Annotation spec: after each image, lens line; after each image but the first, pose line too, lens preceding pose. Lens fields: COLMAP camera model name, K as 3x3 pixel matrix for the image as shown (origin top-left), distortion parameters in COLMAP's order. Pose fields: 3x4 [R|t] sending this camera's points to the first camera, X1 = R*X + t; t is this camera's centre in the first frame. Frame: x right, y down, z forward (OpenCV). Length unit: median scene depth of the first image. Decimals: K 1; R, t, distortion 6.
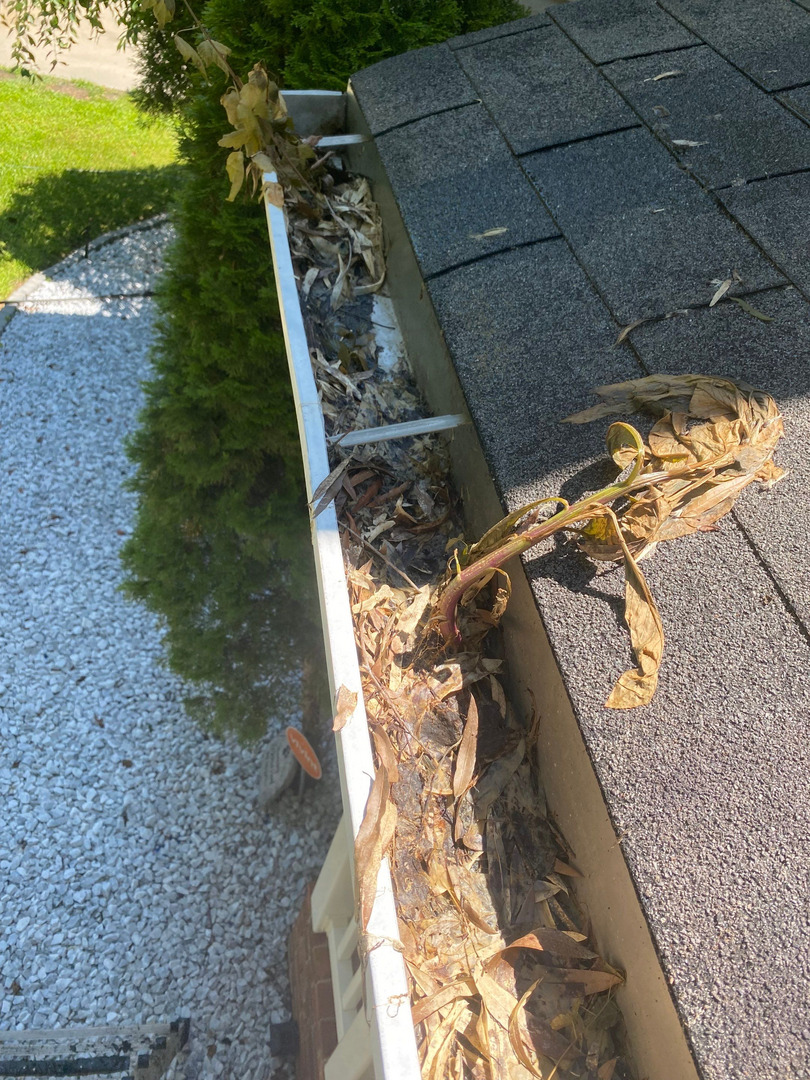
lens RADIAL K [[817.3, 0, 408.0], [0, 817.3, 536.6], [0, 0, 1]] dist [0.007589, -0.014511]
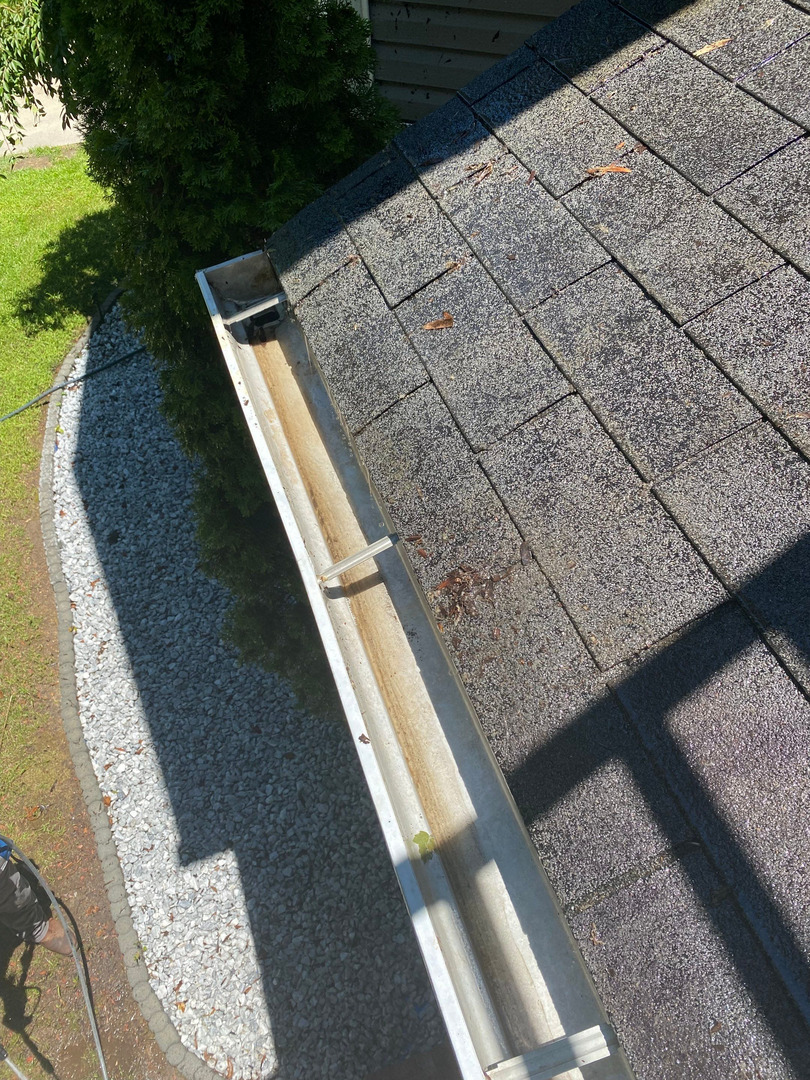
lens RADIAL K [[817.3, 0, 410.2], [0, 817.3, 548.6], [0, 0, 1]] dist [0.007589, -0.014511]
pose [[0.945614, -0.300670, -0.124143, 0.054502], [0.312098, 0.946179, 0.085679, -0.050357], [0.091701, -0.119764, 0.988558, -0.102438]]
